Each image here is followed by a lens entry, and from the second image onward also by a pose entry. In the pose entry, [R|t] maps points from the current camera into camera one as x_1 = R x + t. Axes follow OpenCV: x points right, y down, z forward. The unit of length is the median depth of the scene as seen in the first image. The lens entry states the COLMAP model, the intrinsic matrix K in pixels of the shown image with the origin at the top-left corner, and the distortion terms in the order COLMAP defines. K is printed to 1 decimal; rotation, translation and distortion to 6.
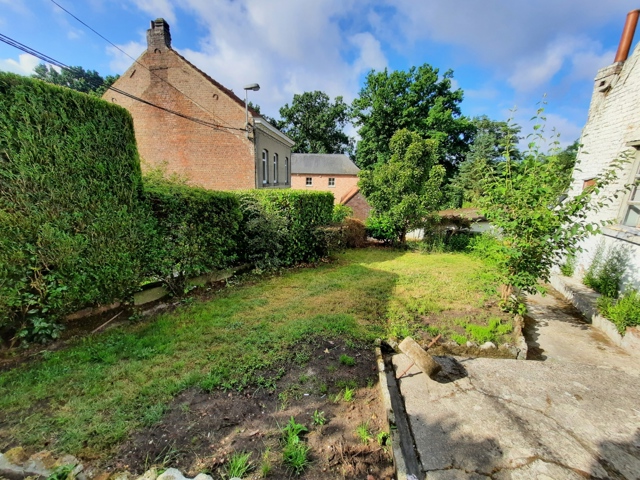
lens RADIAL K [[258.1, 0, 313.1], [0, 258.1, 239.3], [0, 0, 1]] dist [-0.015831, -0.000553]
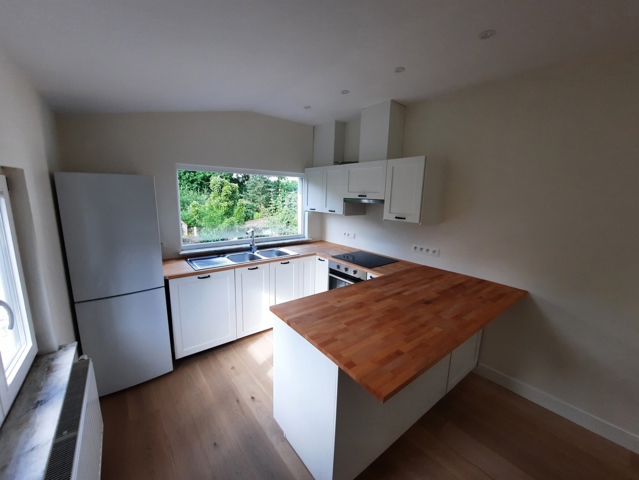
lens RADIAL K [[257.7, 0, 314.0], [0, 257.7, 238.0], [0, 0, 1]] dist [-0.015831, -0.000553]
pose [[0.722305, -0.125310, 0.680127, -0.073681], [0.154886, 0.987777, 0.017502, 0.003158], [-0.674008, 0.092701, 0.732885, -0.114586]]
